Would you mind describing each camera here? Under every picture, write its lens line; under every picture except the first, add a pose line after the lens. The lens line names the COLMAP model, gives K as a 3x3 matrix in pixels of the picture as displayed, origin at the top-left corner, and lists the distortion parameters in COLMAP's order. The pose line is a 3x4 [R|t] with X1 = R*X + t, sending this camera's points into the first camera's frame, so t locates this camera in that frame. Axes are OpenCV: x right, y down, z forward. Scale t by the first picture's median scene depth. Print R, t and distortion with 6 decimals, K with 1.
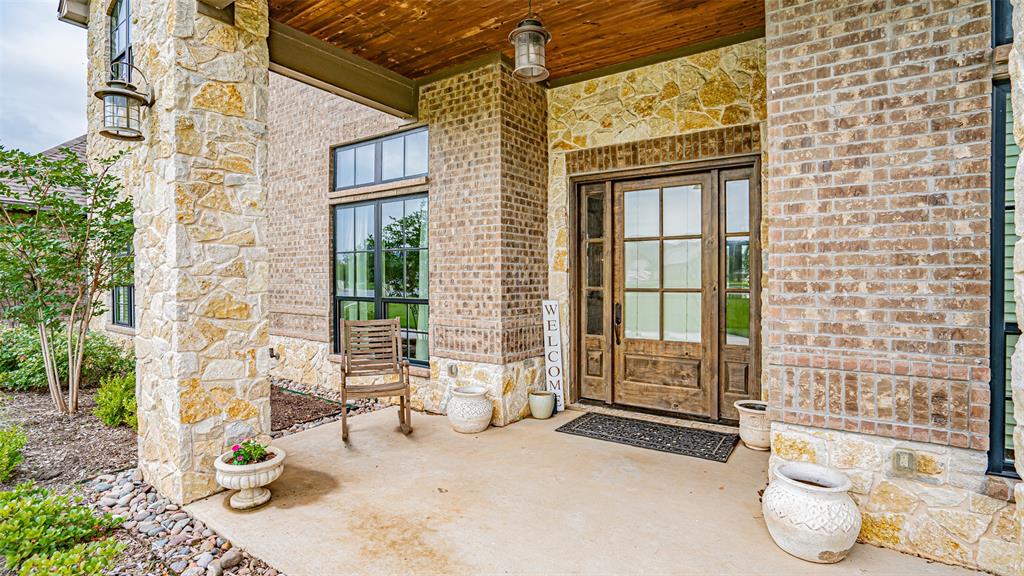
lens RADIAL K [[492.6, 0, 512.0], [0, 492.6, 288.0], [0, 0, 1]] dist [-0.022070, 0.000838]
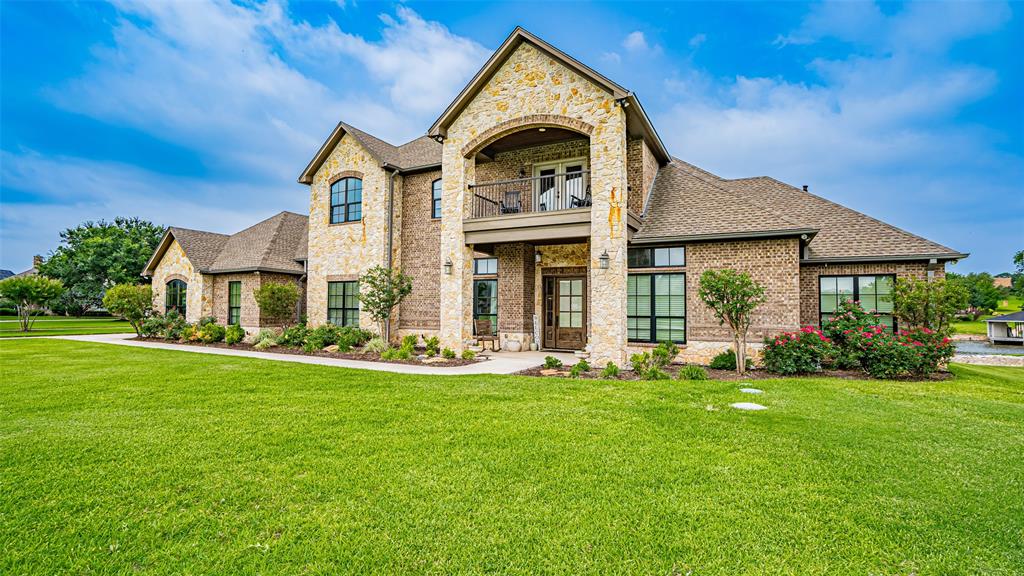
lens RADIAL K [[492.6, 0, 512.0], [0, 492.6, 288.0], [0, 0, 1]] dist [-0.022070, 0.000838]
pose [[0.993130, 0.018765, 0.115505, -0.453205], [-0.010922, 0.997614, -0.068169, 0.072378], [-0.116508, 0.066439, 0.990965, -2.164594]]
